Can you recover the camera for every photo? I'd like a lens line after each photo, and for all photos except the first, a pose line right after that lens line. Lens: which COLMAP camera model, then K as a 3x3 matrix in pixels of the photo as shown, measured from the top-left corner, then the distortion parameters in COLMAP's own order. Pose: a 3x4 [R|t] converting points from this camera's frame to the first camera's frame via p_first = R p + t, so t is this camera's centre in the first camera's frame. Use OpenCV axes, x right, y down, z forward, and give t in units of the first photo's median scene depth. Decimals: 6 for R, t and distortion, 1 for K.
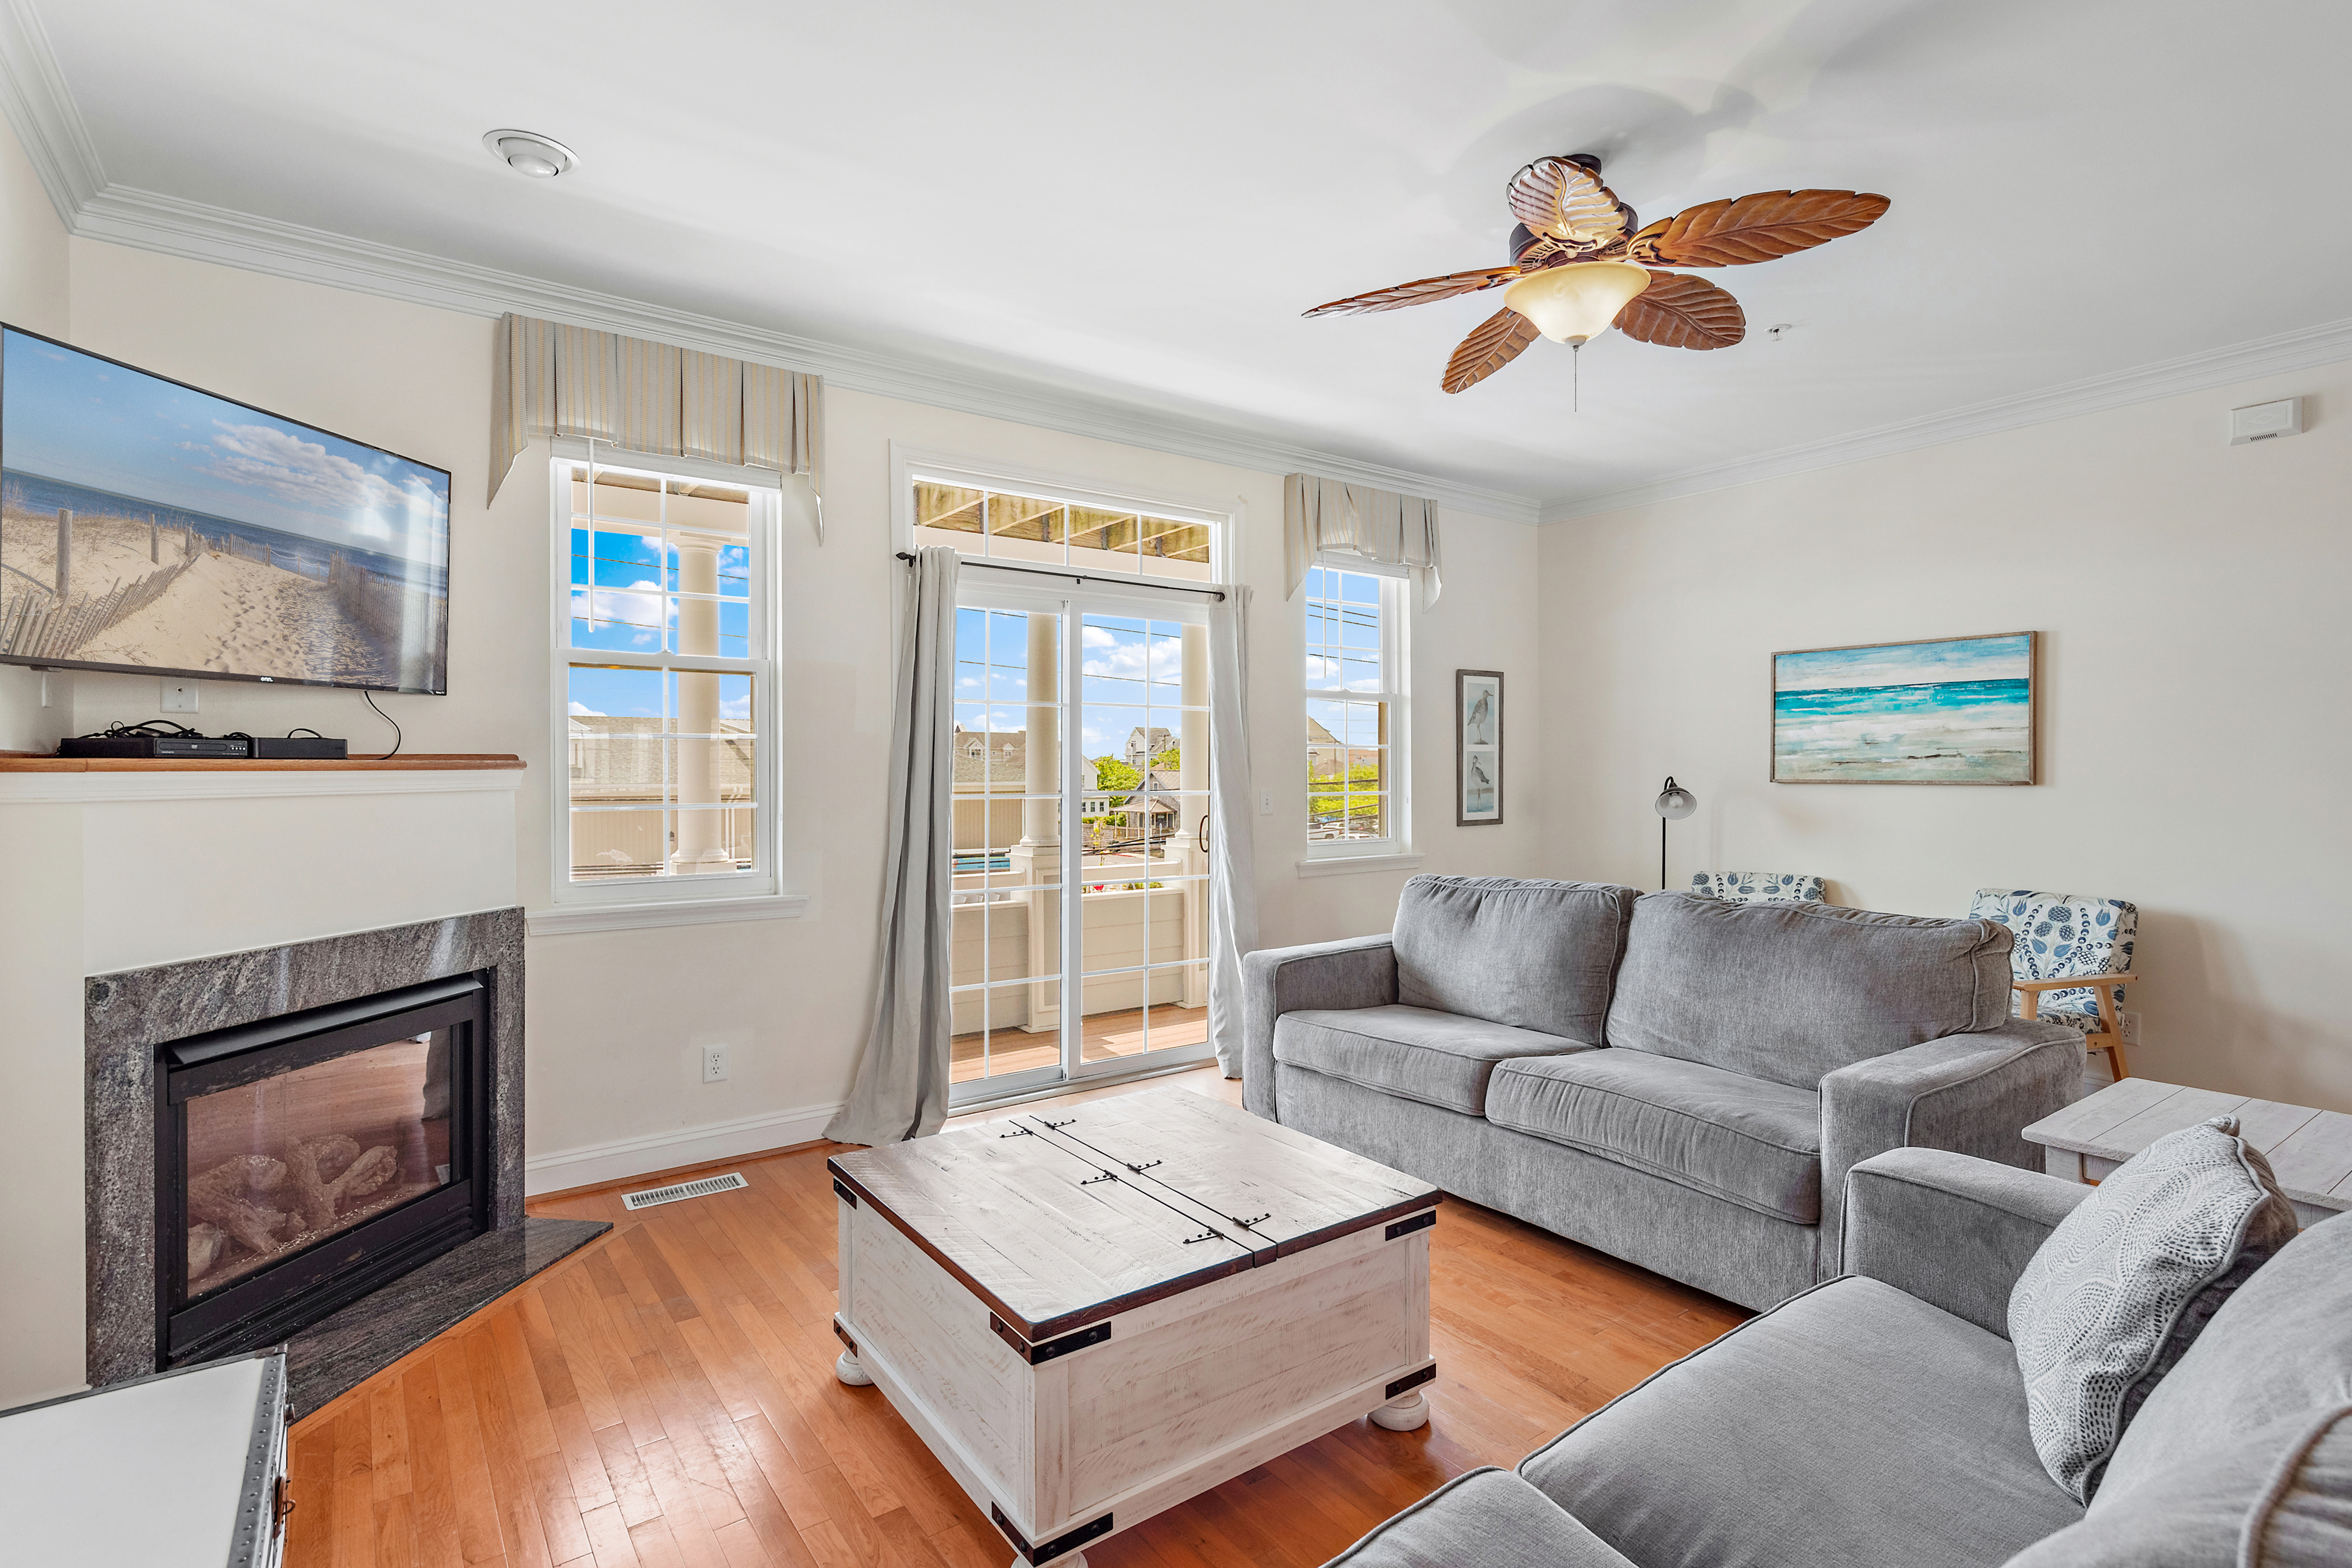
lens RADIAL K [[1122.6, 0, 1176.0], [0, 1122.6, 784.0], [0, 0, 1]] dist [0.001535, 0.000023]
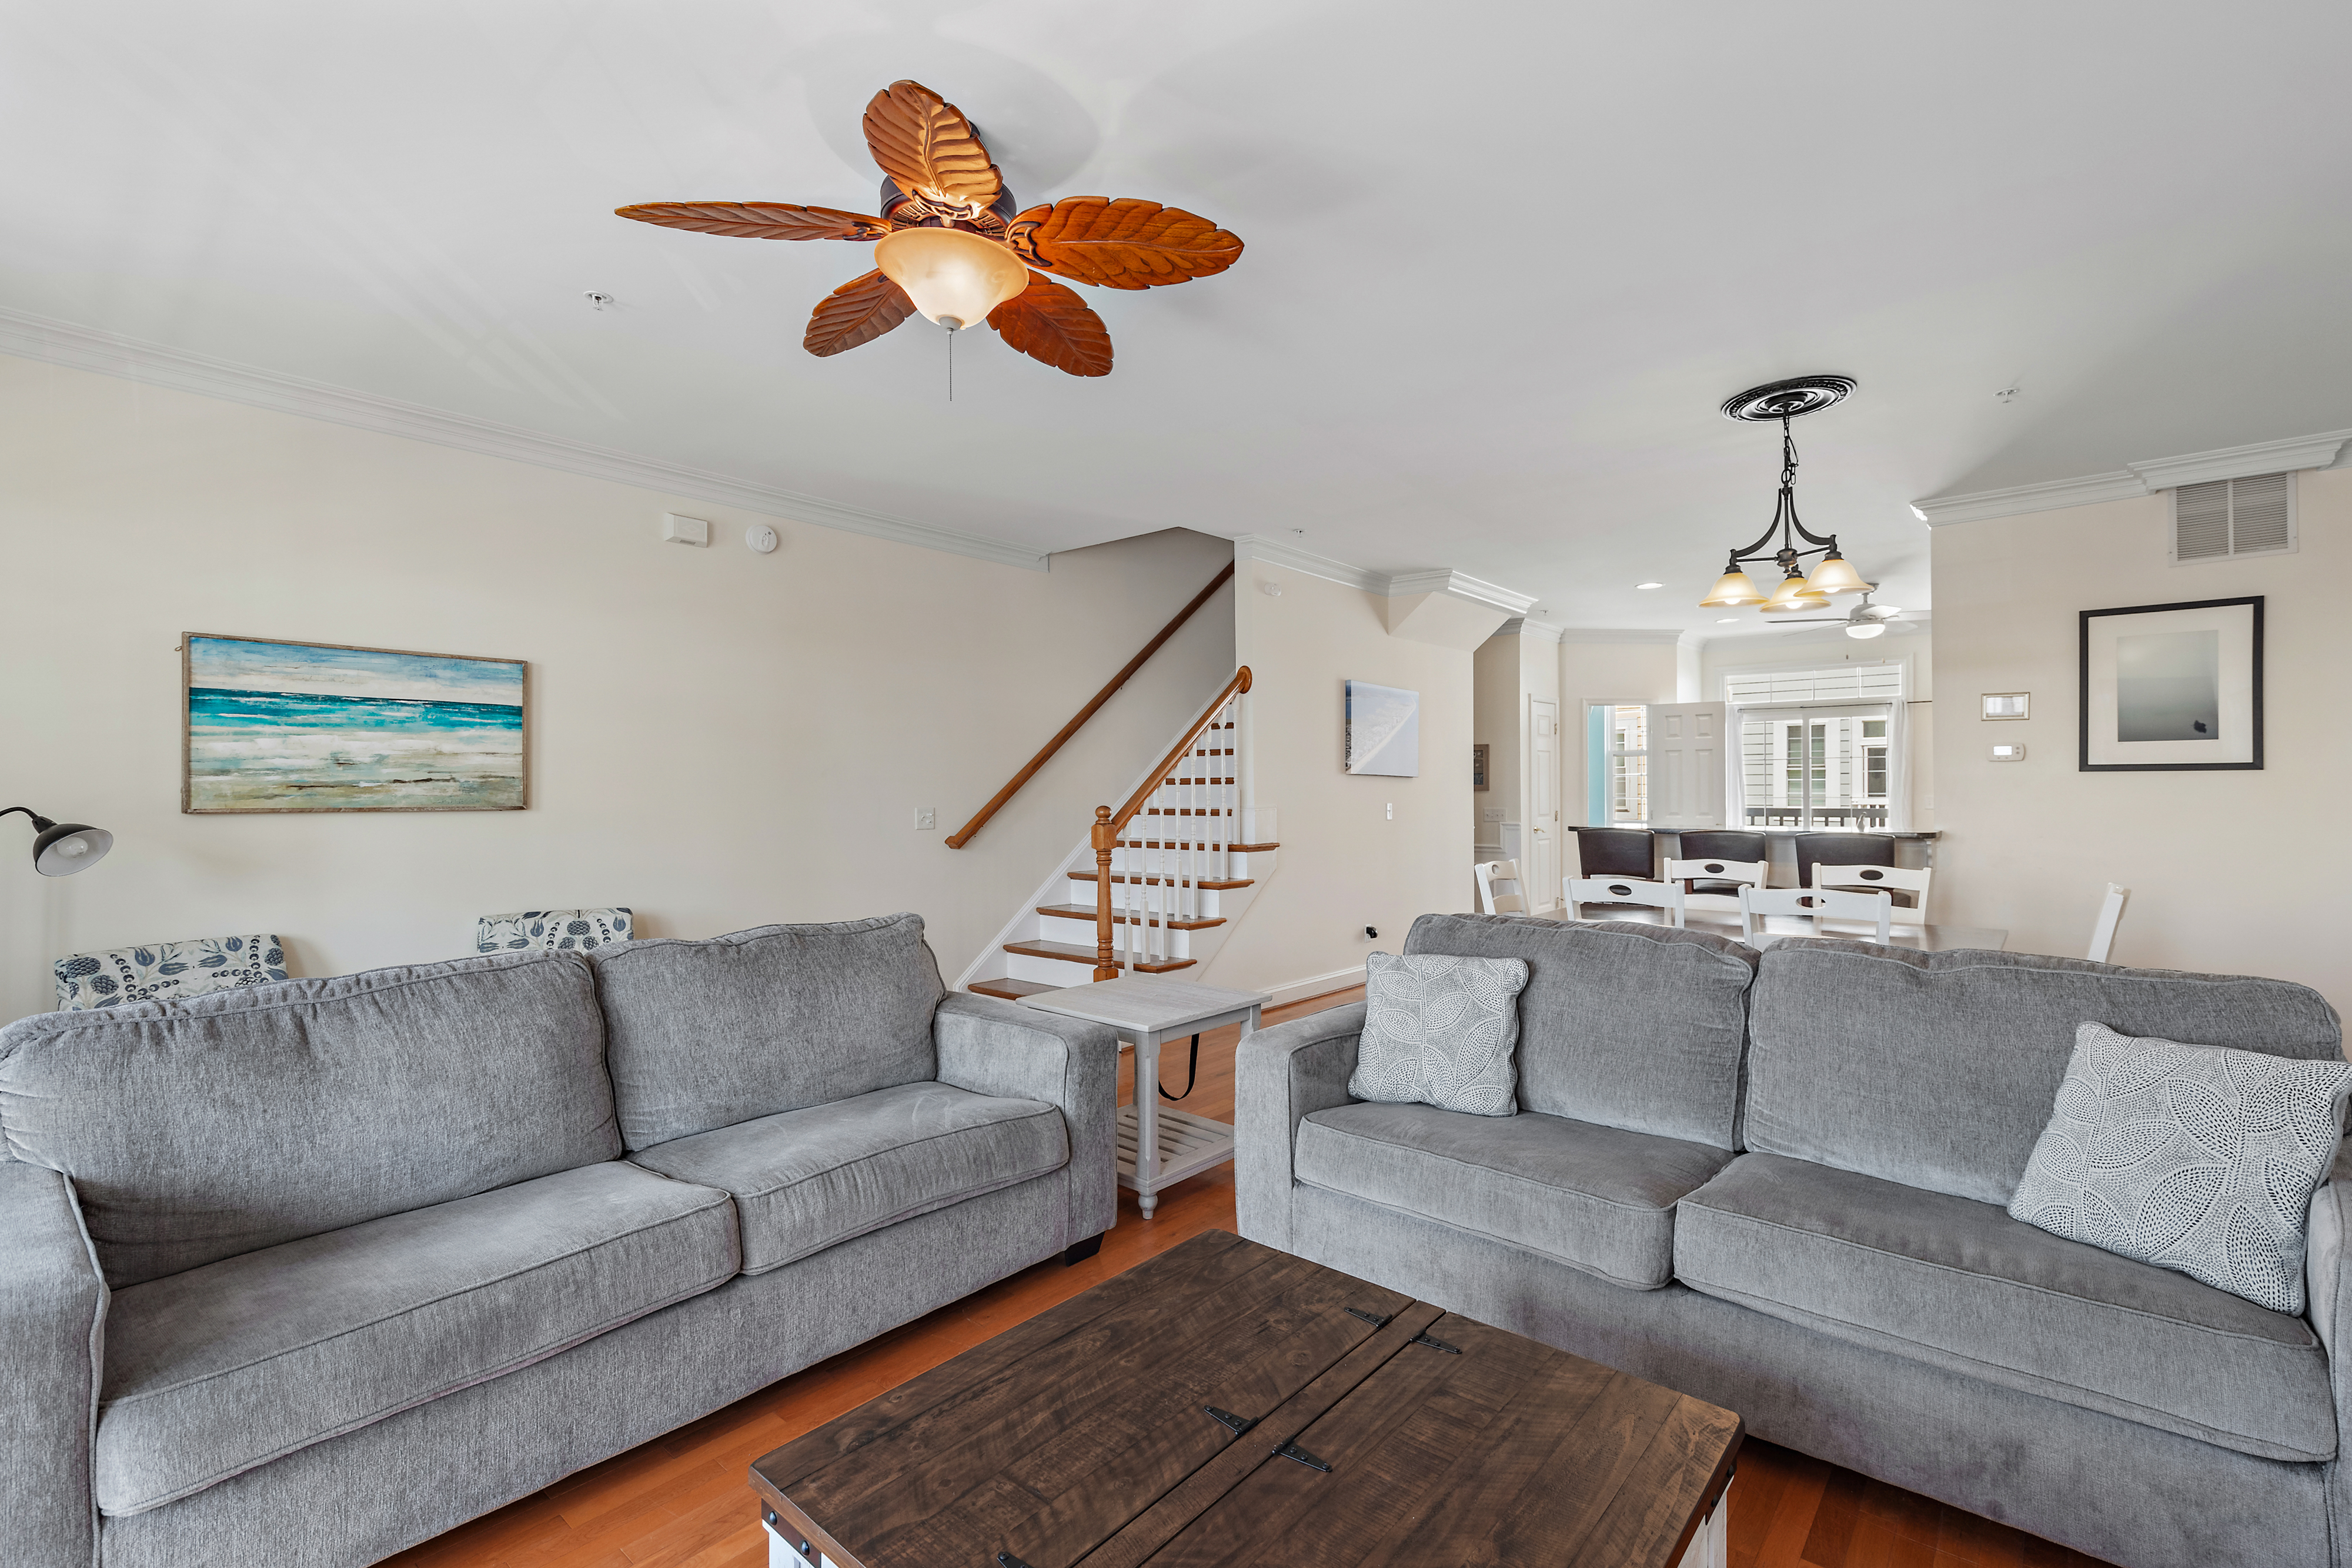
lens RADIAL K [[1073.3, 0, 1176.0], [0, 1073.3, 784.0], [0, 0, 1]] dist [0.017278, -0.000257]
pose [[-0.230810, 0.010170, 0.972946, -0.357751], [0.016124, 0.999848, -0.006626, -0.006639], [-0.972865, 0.014158, -0.230939, 0.673321]]
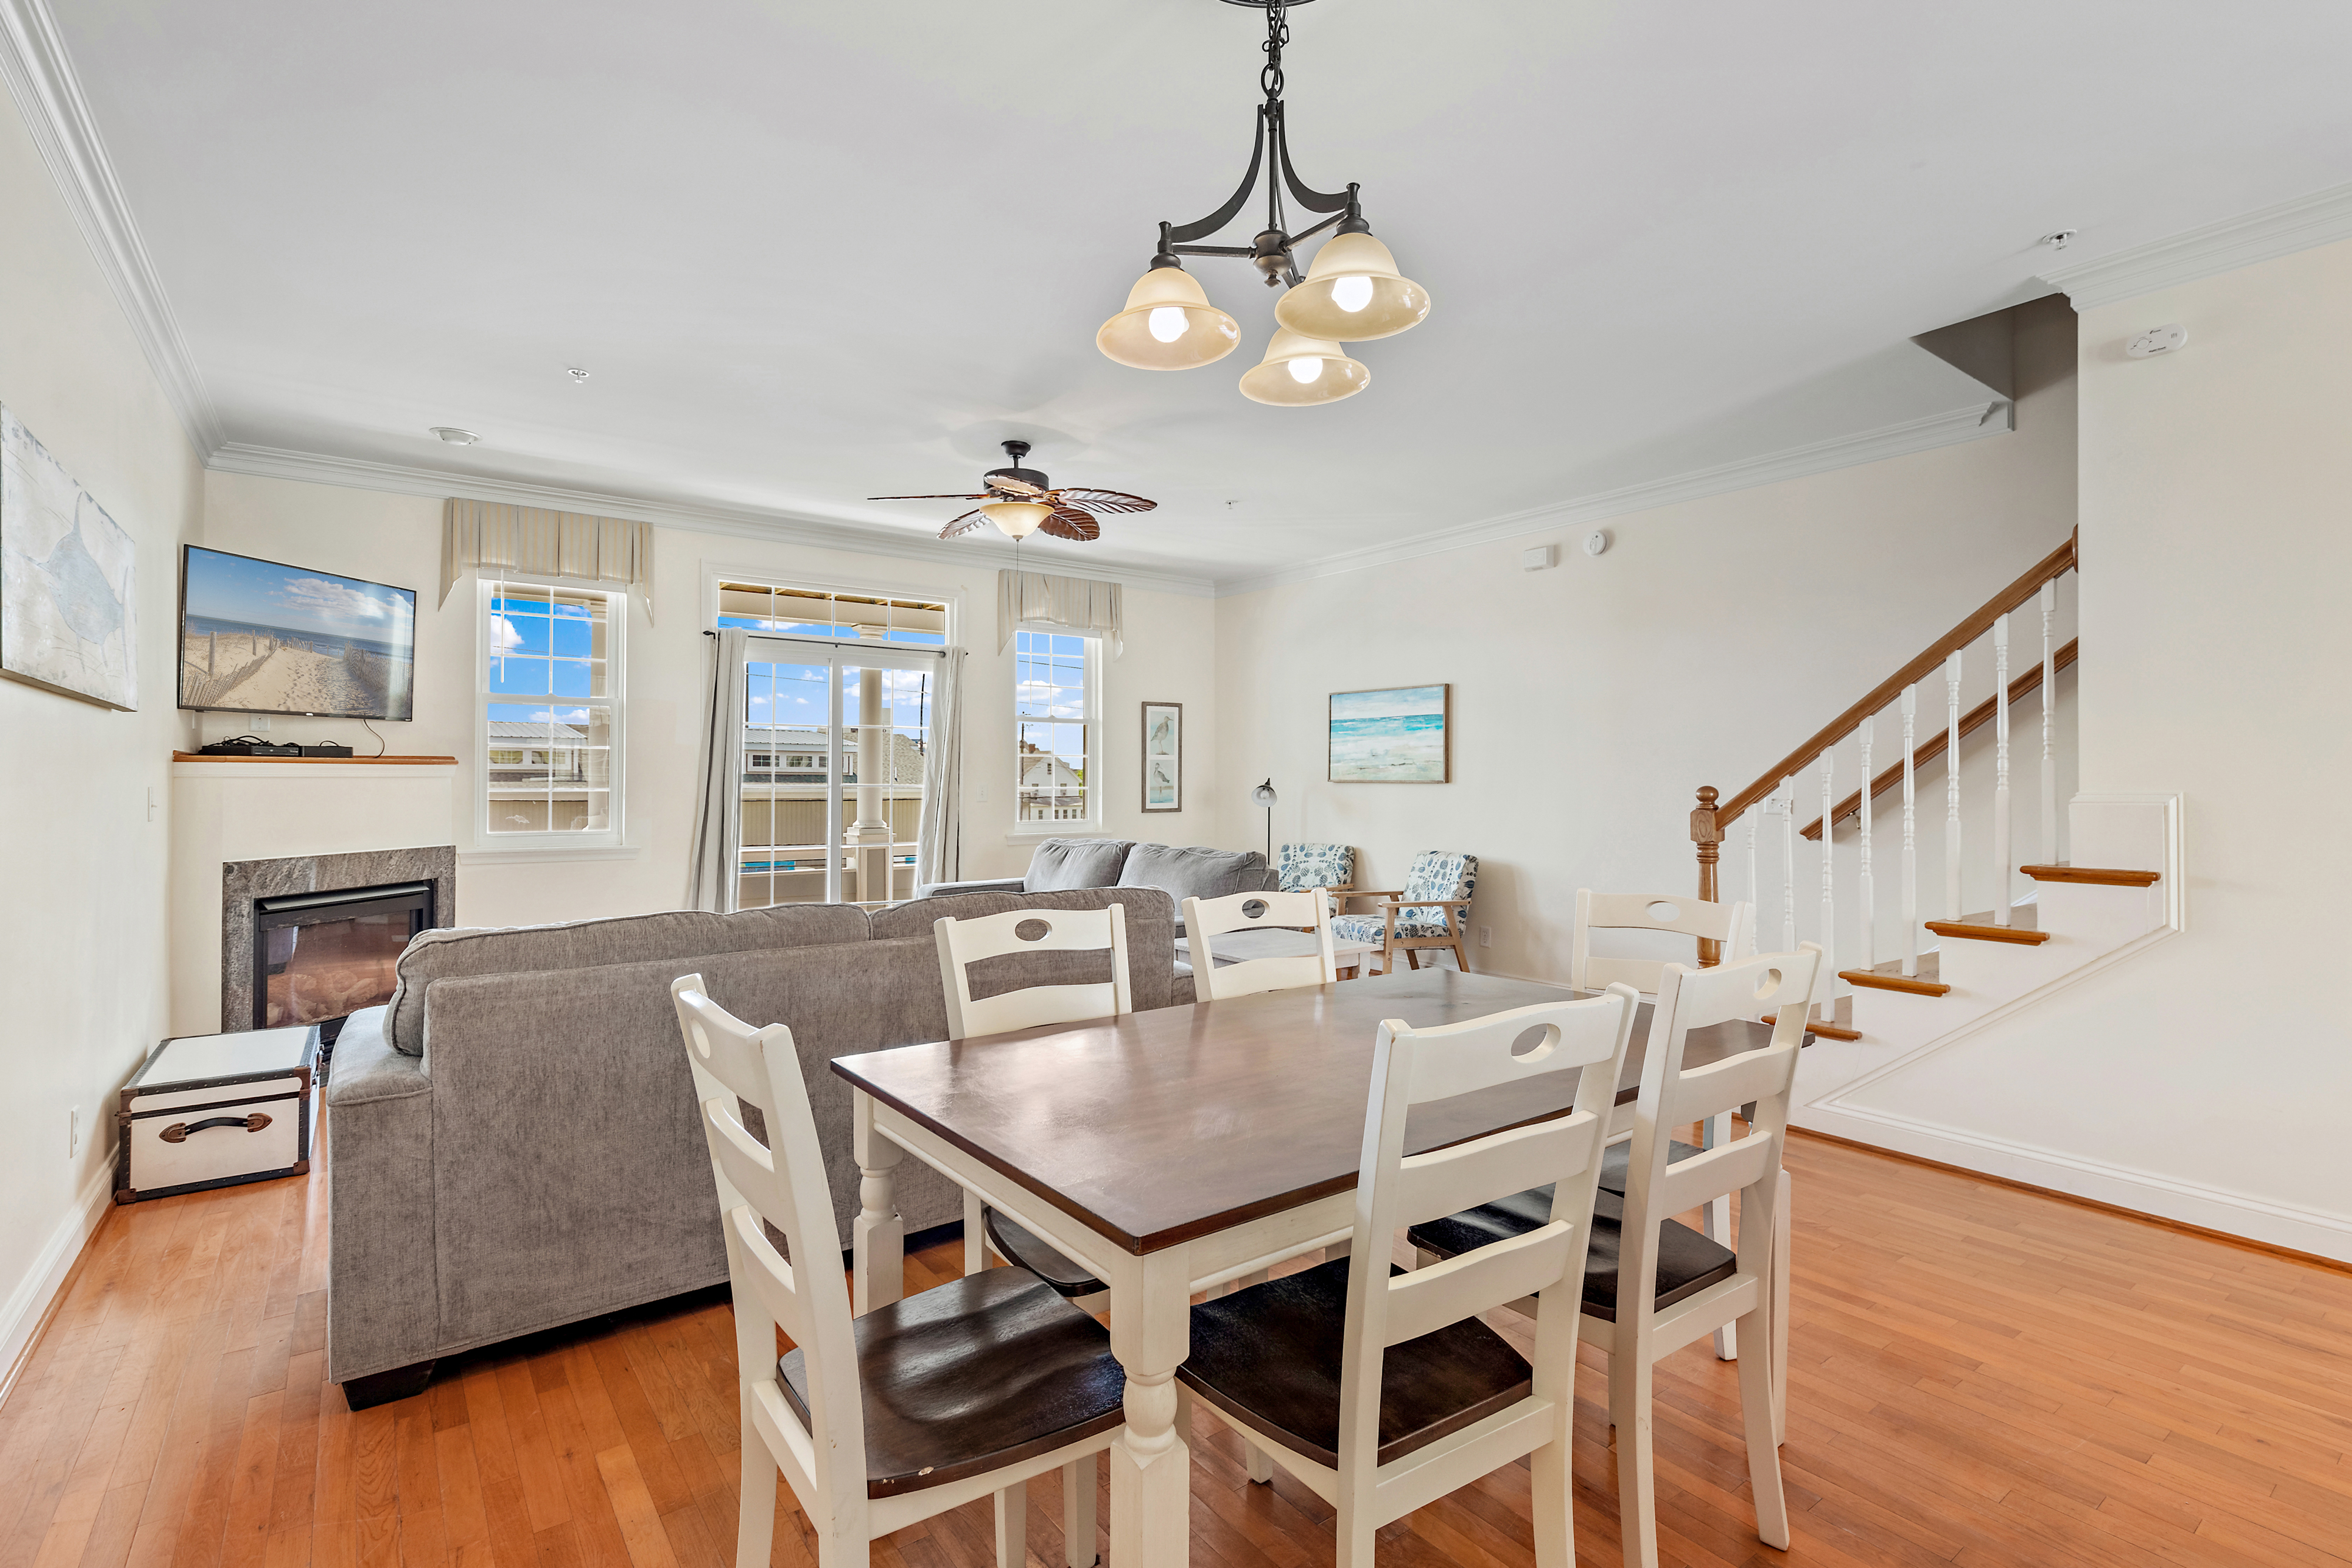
lens RADIAL K [[1102.9, 0, 1174.7], [0, 1102.9, 782.6], [0, 0, 1]] dist [-0.000022, 0.000132]
pose [[0.999978, 0.006332, 0.002084, 0.403113], [-0.006310, 0.999925, -0.010461, 0.019415], [-0.002150, 0.010448, 0.999943, -0.538908]]
